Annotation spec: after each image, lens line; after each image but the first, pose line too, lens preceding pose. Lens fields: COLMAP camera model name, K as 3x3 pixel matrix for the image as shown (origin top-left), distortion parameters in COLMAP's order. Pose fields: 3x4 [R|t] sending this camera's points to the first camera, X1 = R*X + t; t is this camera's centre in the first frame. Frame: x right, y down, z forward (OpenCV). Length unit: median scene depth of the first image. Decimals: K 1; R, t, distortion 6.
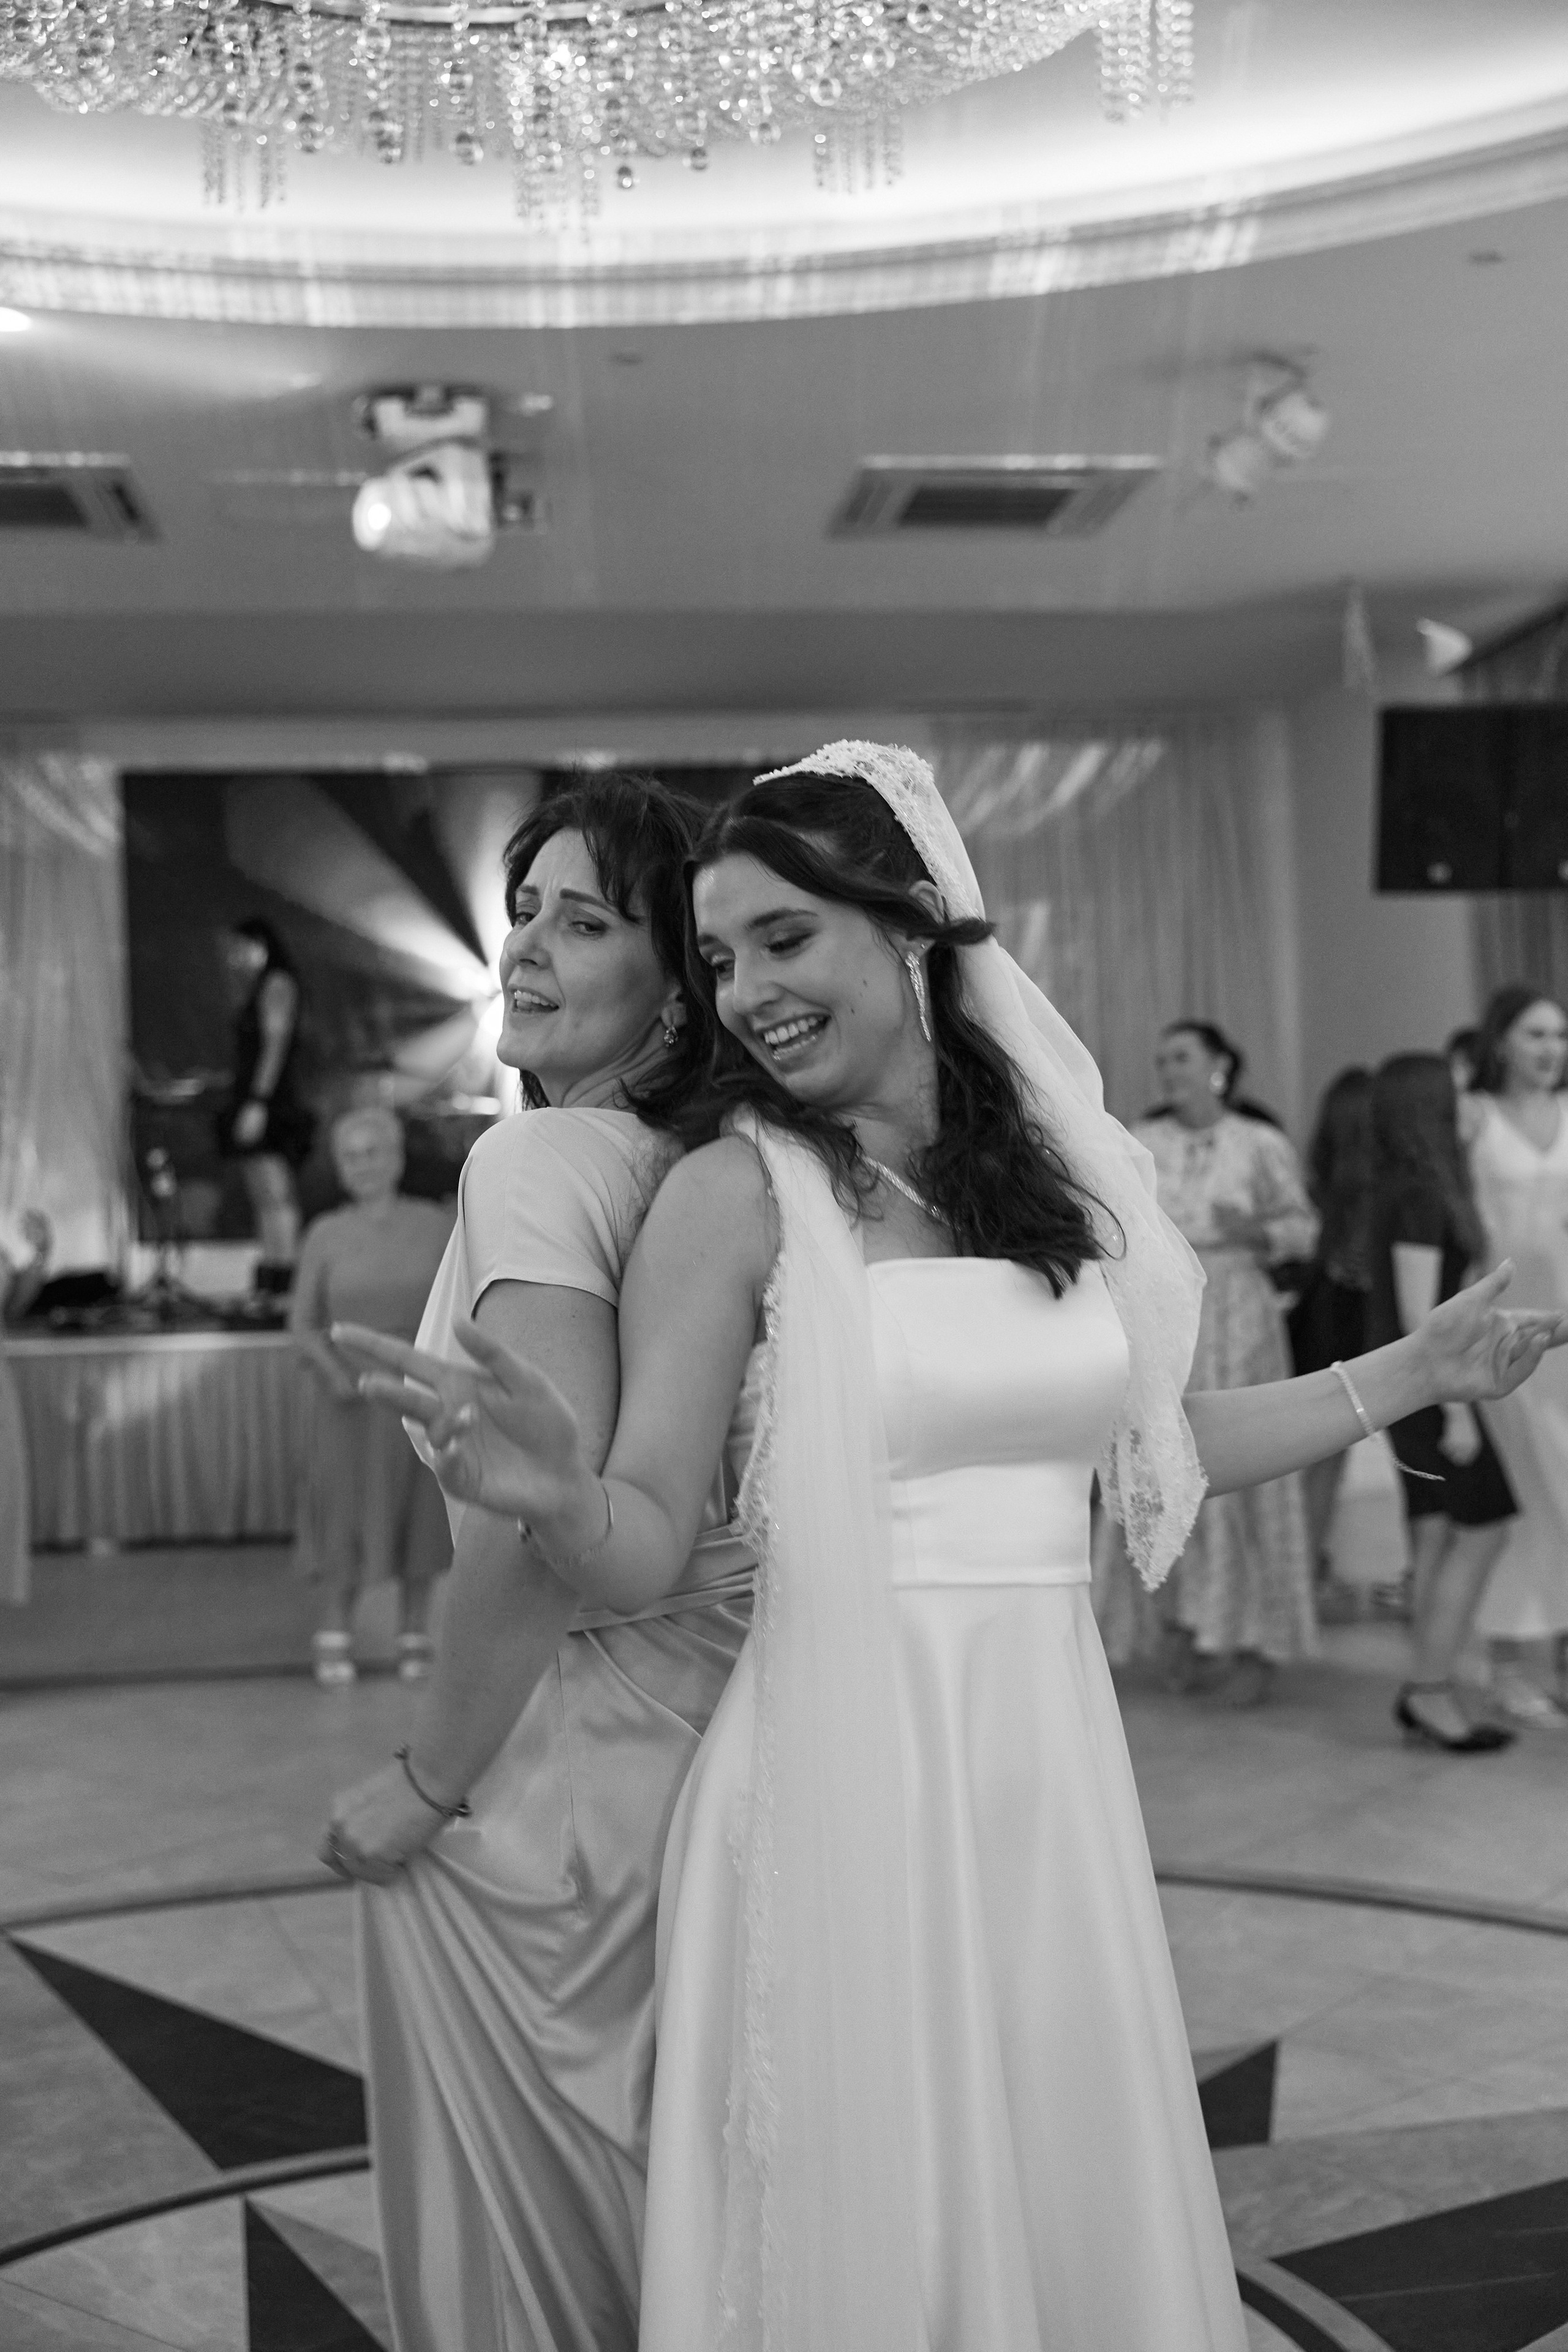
lens RADIAL K [[2643.9, 0, 769.7], [0, 2643.9, 1190.5], [0, 0, 1]] dist [0.040109, 0.000000]
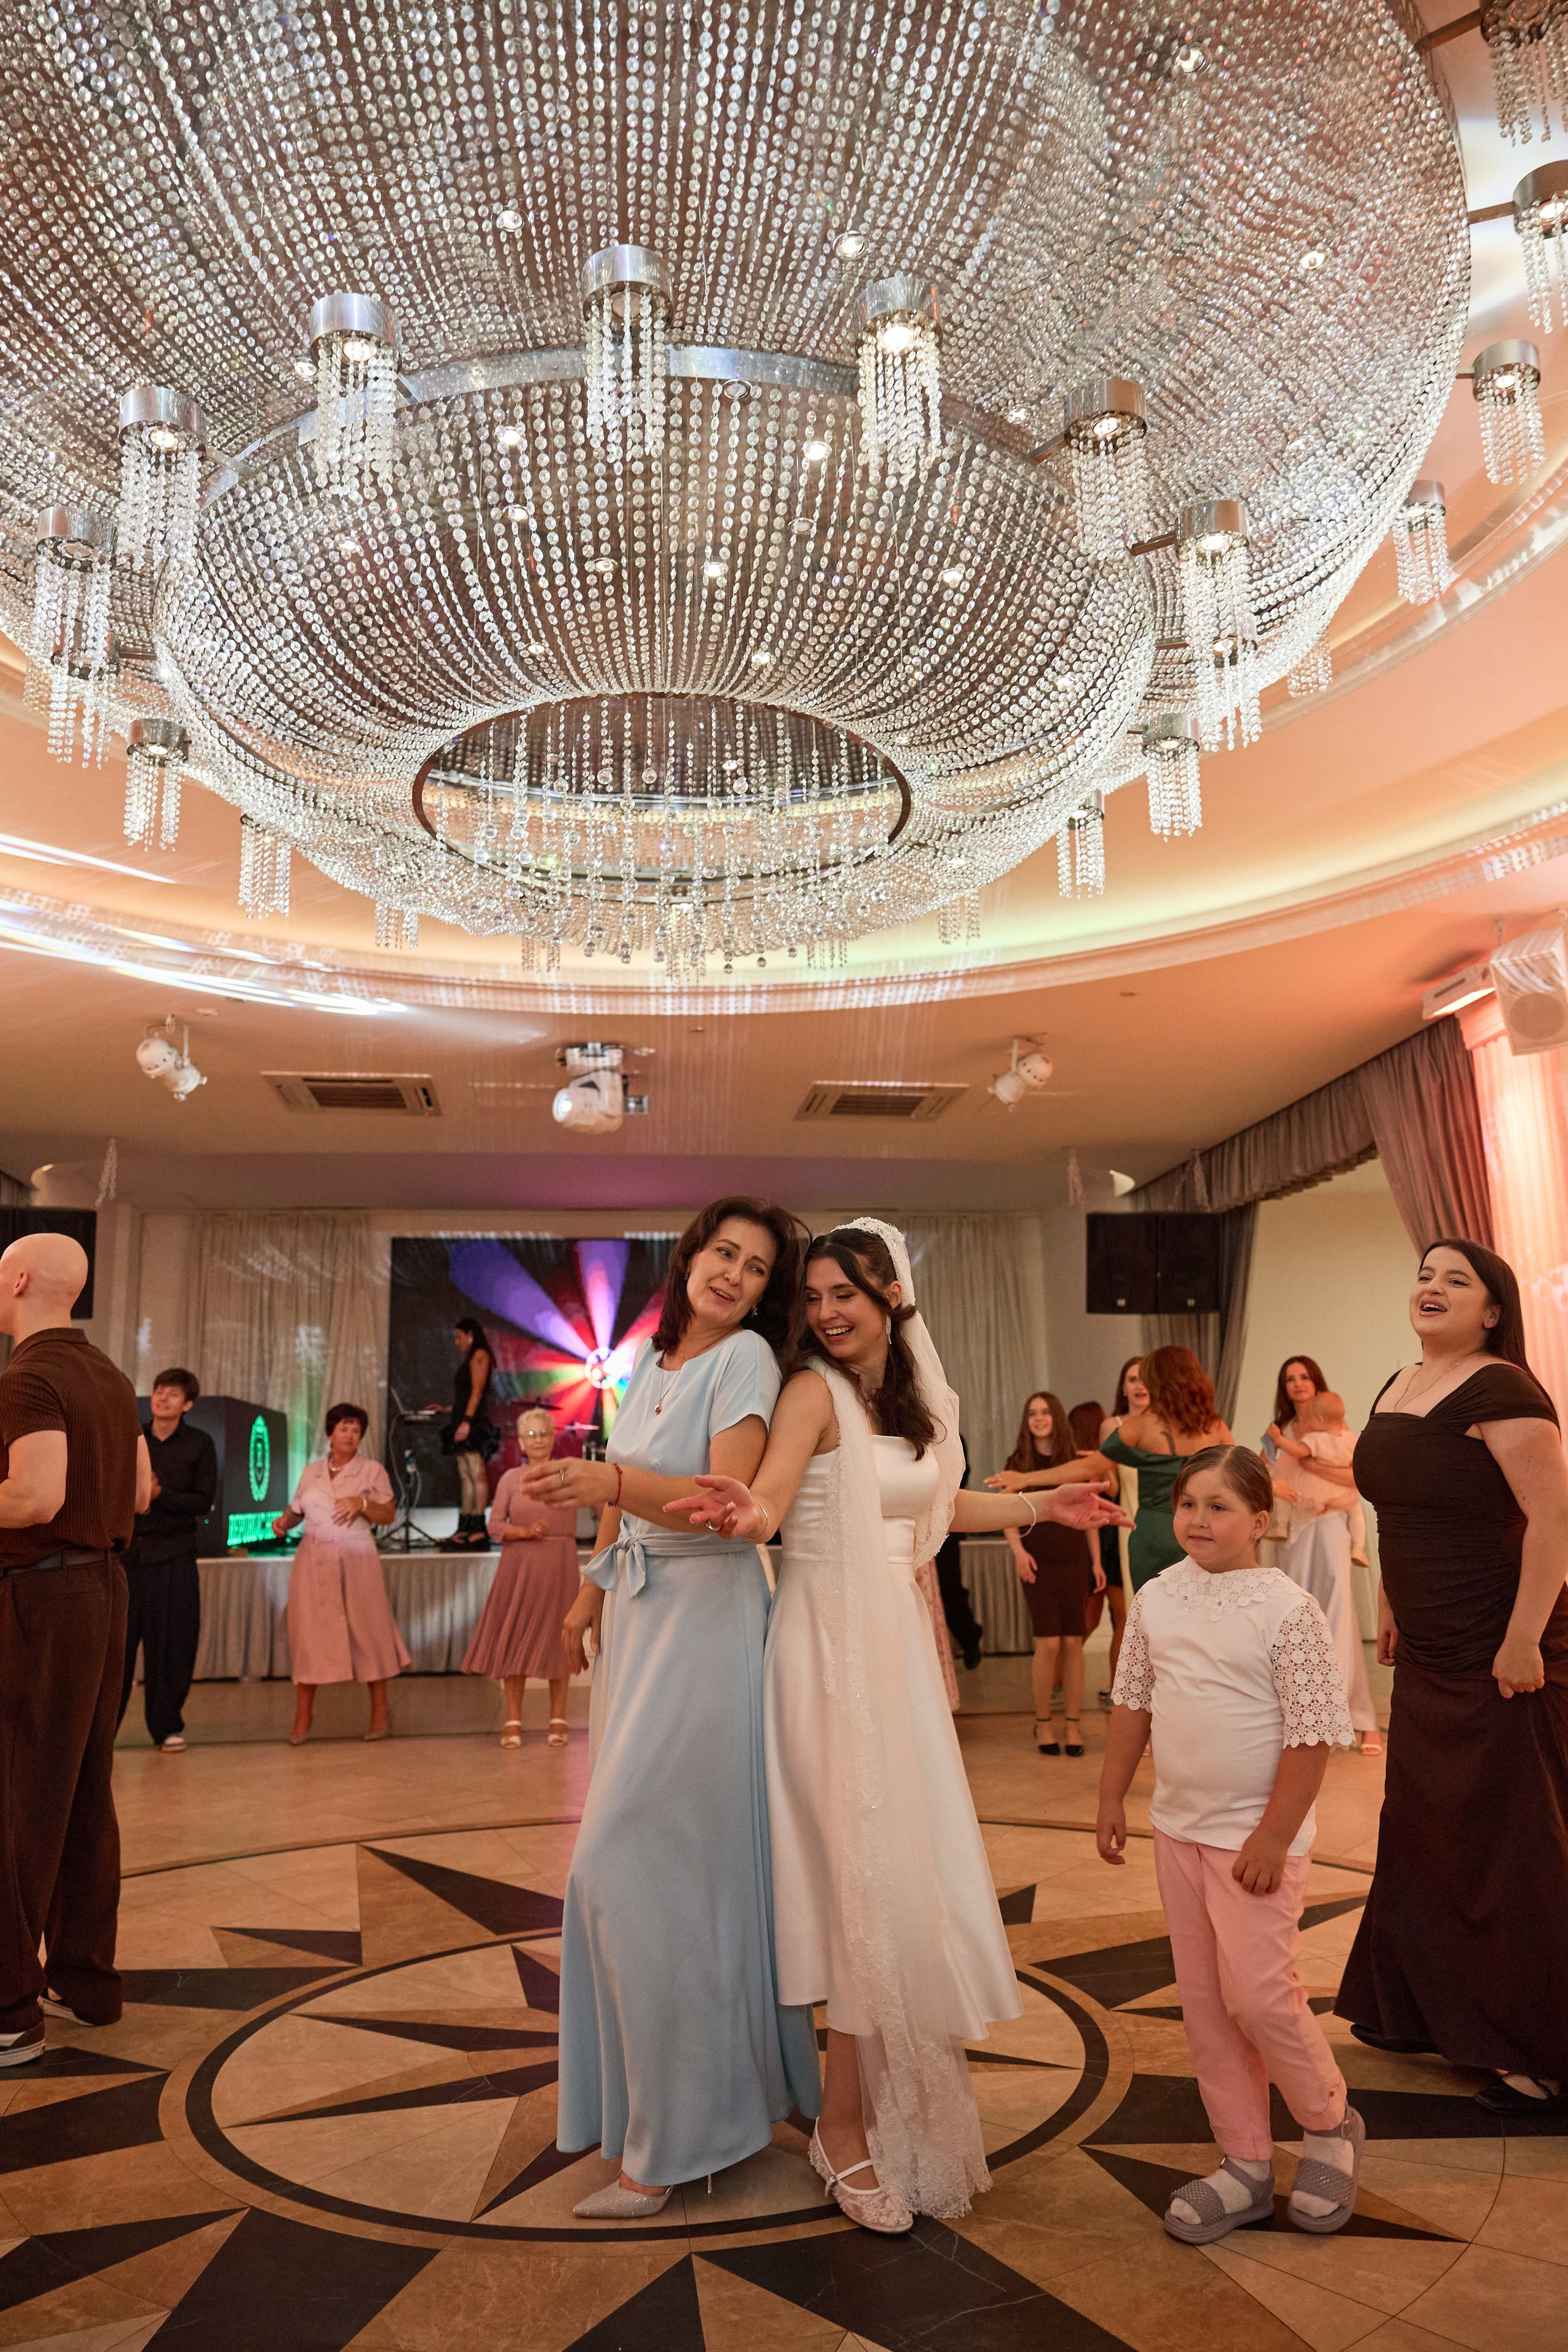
lens RADIAL K [[1584.0, 0, 777.1], [0, 1584.0, 1182.7], [0, 0, 1]] dist [-0.003561, 0.003063]
pose [[0.999615, 0.016651, 0.022179, -0.017467], [-0.011946, 0.980224, -0.197529, 0.026244], [-0.025030, 0.197188, 0.980046, -0.121984]]
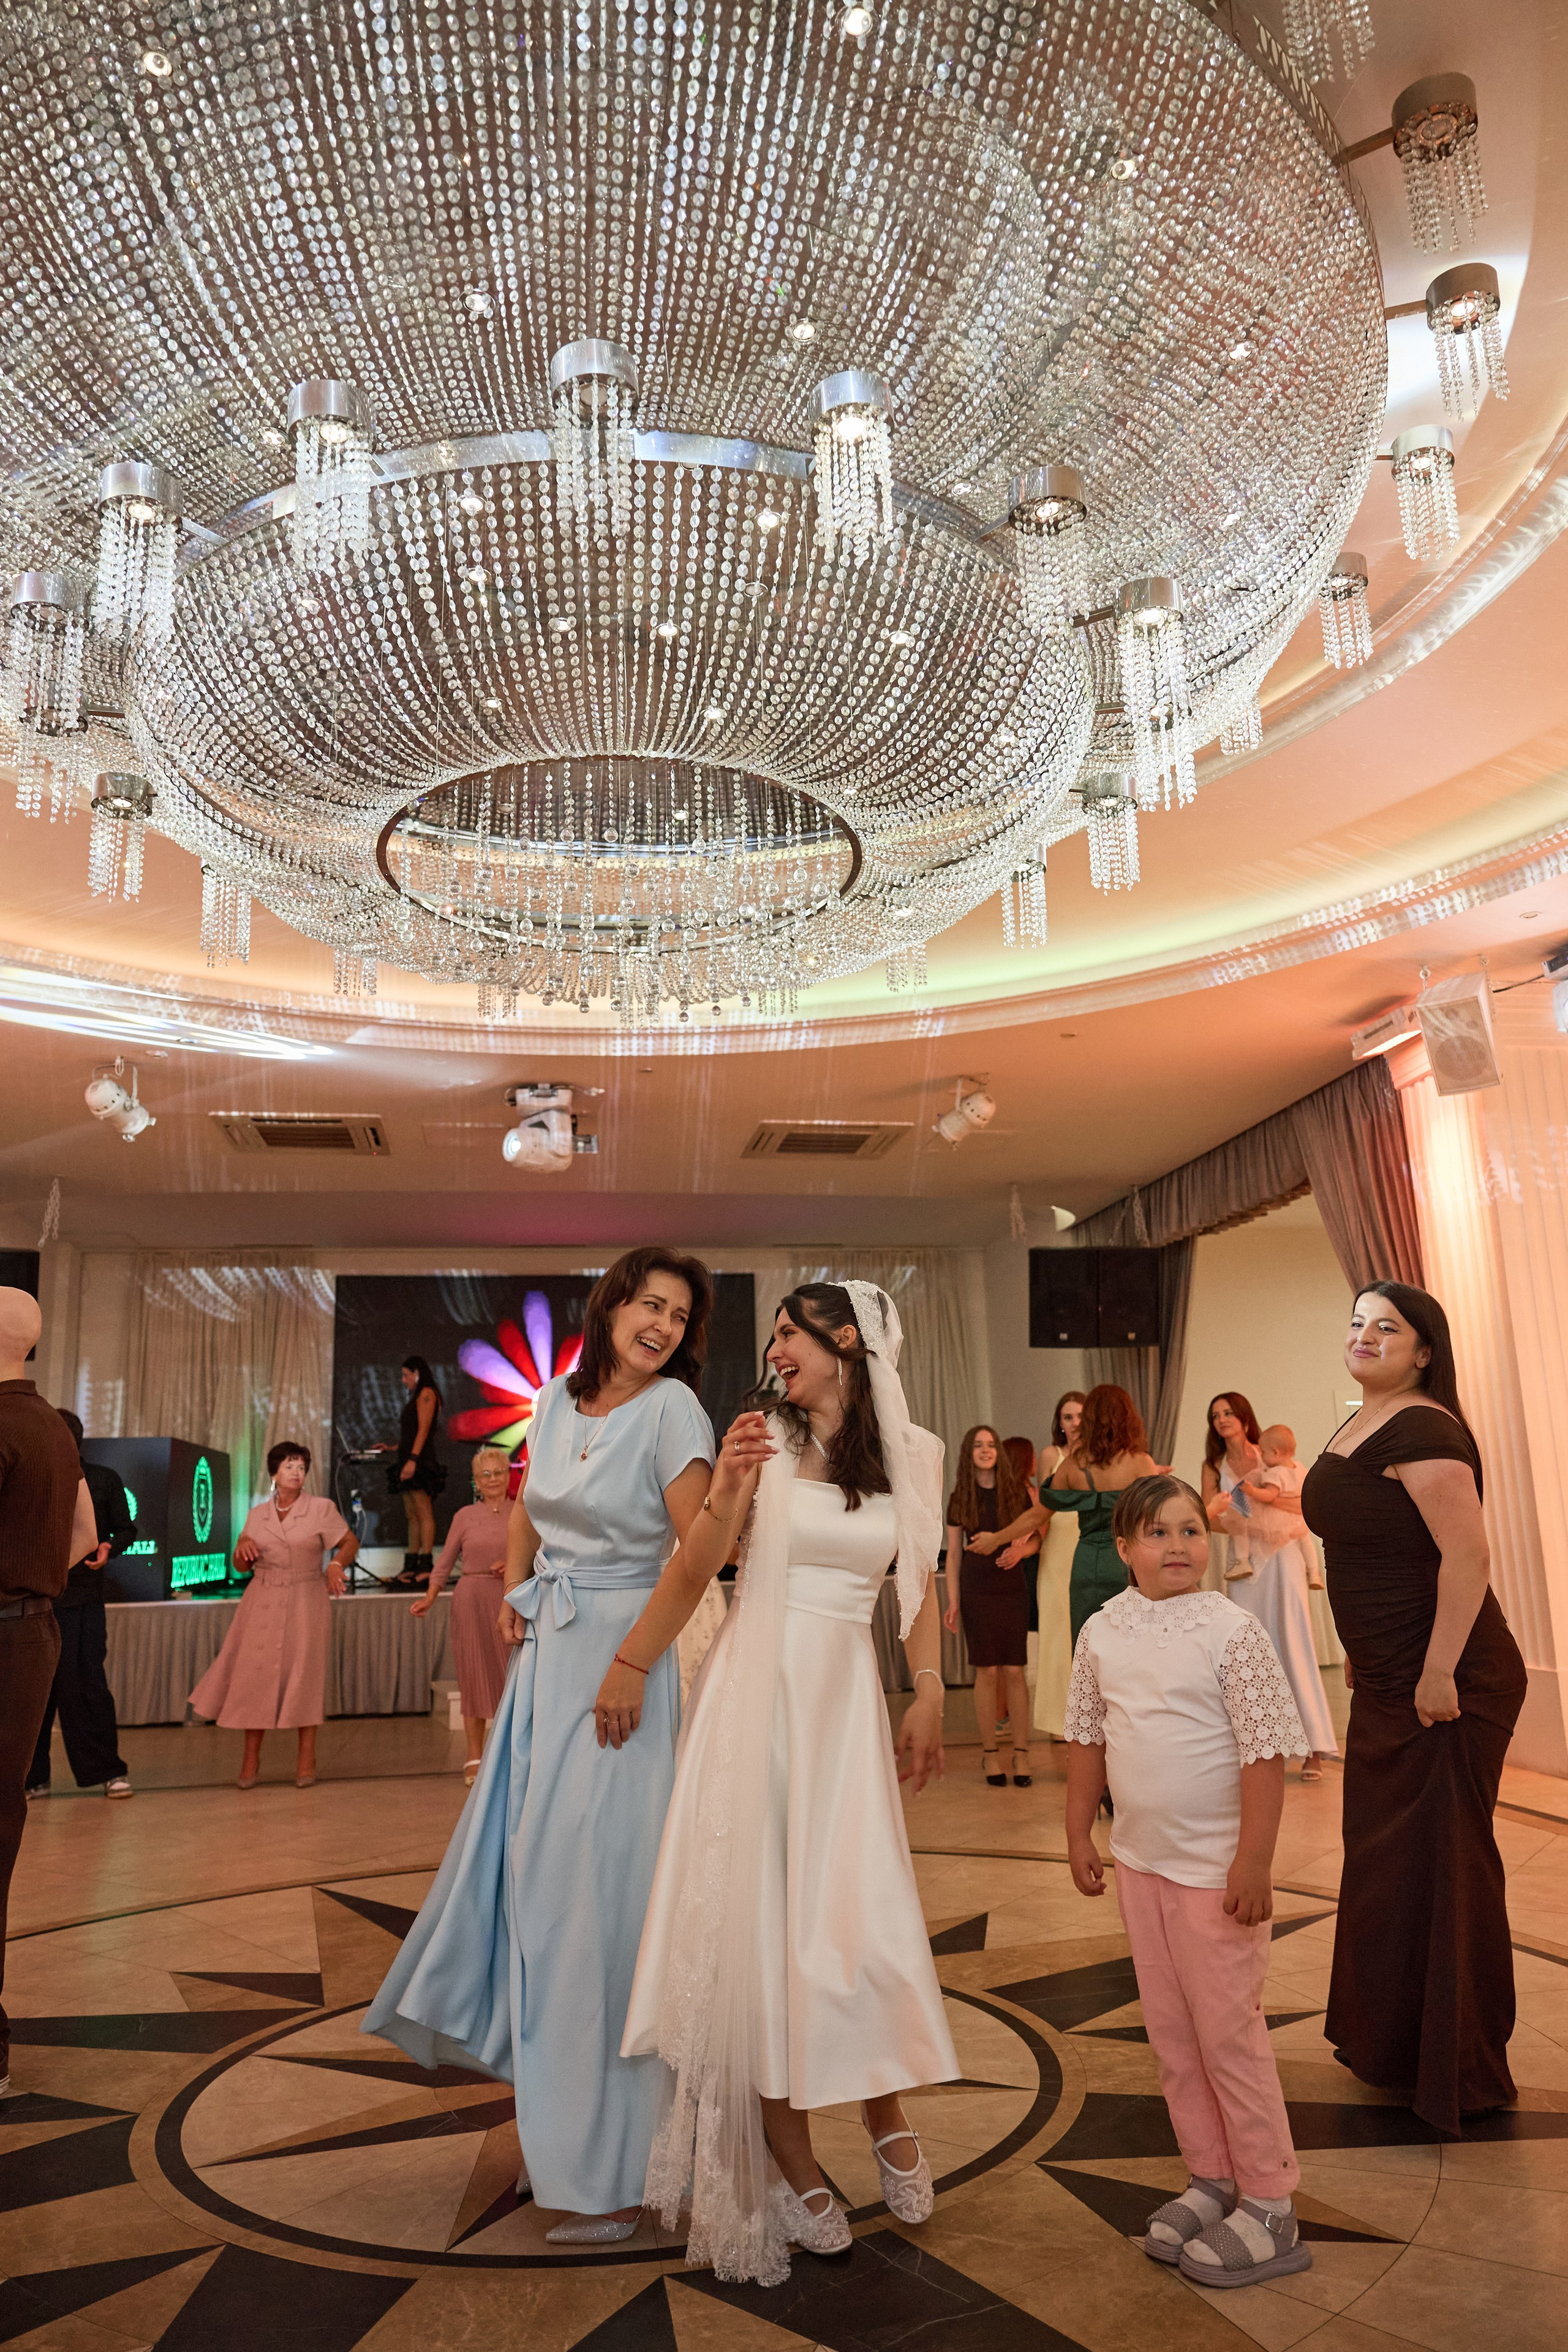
lens RADIAL K [[1584.0, 0, 777.1], [0, 1584.0, 1181.9], [0, 0, 1]] dist [-0.003561, 0.003063]
pose [[0.998173, 0.013928, 0.058801, -0.023046], [-0.000736, 0.975807, -0.218632, 0.025432], [-0.060424, 0.218190, 0.974034, -0.136992]]
